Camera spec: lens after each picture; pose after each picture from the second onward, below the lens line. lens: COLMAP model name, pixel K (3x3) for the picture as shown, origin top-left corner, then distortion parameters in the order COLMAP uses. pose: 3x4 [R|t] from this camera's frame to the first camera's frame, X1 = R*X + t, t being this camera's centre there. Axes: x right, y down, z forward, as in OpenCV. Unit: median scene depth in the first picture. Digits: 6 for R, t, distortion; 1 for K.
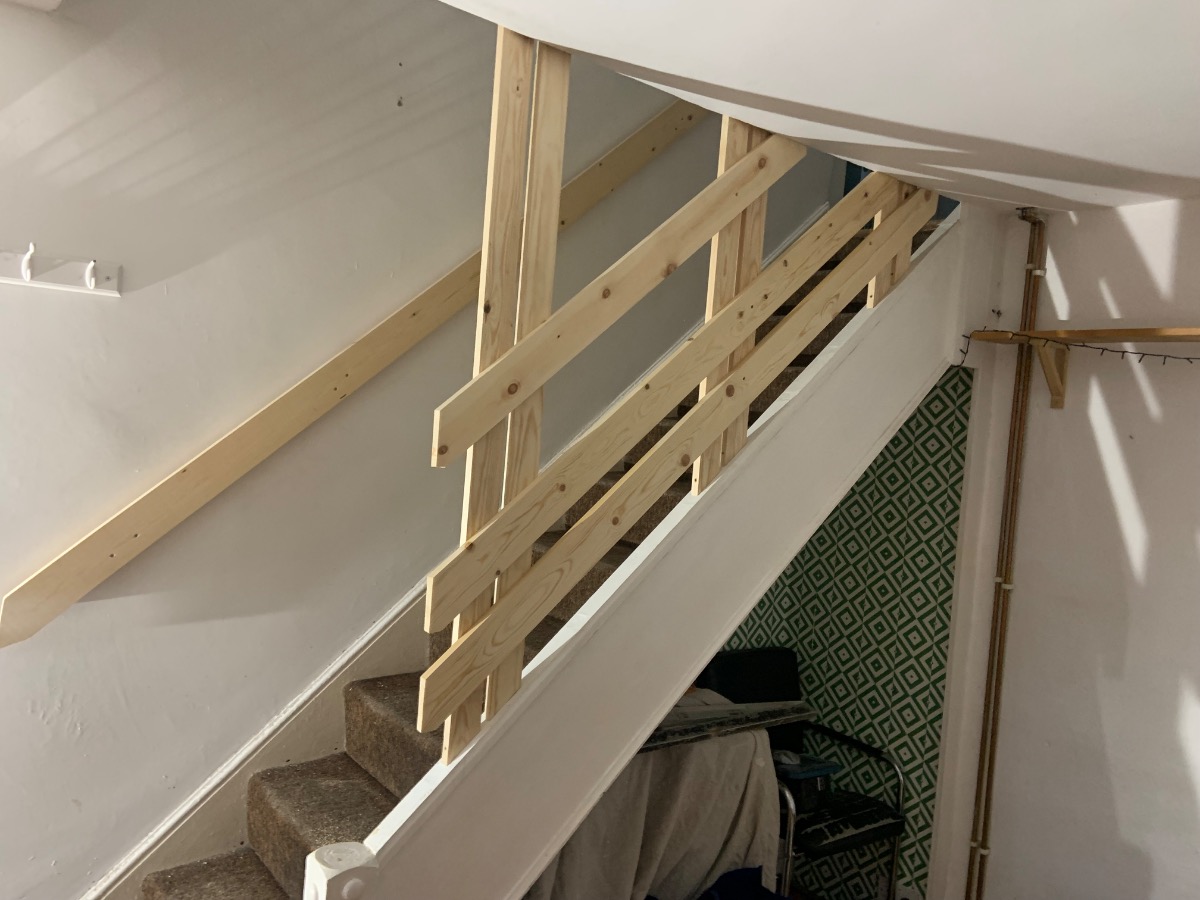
lens RADIAL K [[878.8, 0, 600.0], [0, 878.8, 450.0], [0, 0, 1]] dist [0.103475, -0.116231]
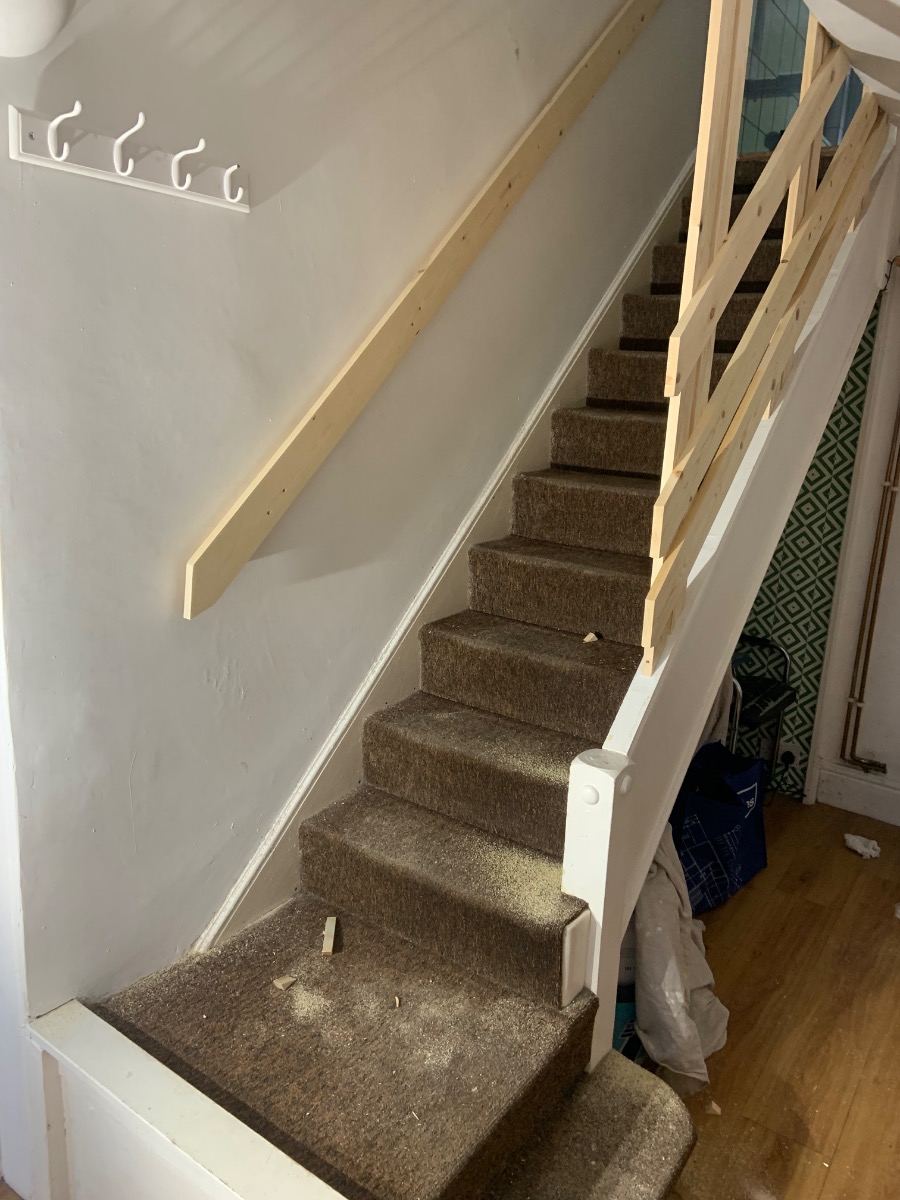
lens RADIAL K [[878.8, 0, 450.0], [0, 878.8, 600.0], [0, 0, 1]] dist [0.103475, -0.116231]
pose [[0.954948, -0.105000, 0.277576, -0.541713], [0.040836, 0.972912, 0.227541, 0.003449], [-0.293949, -0.205955, 0.933368, 0.054779]]
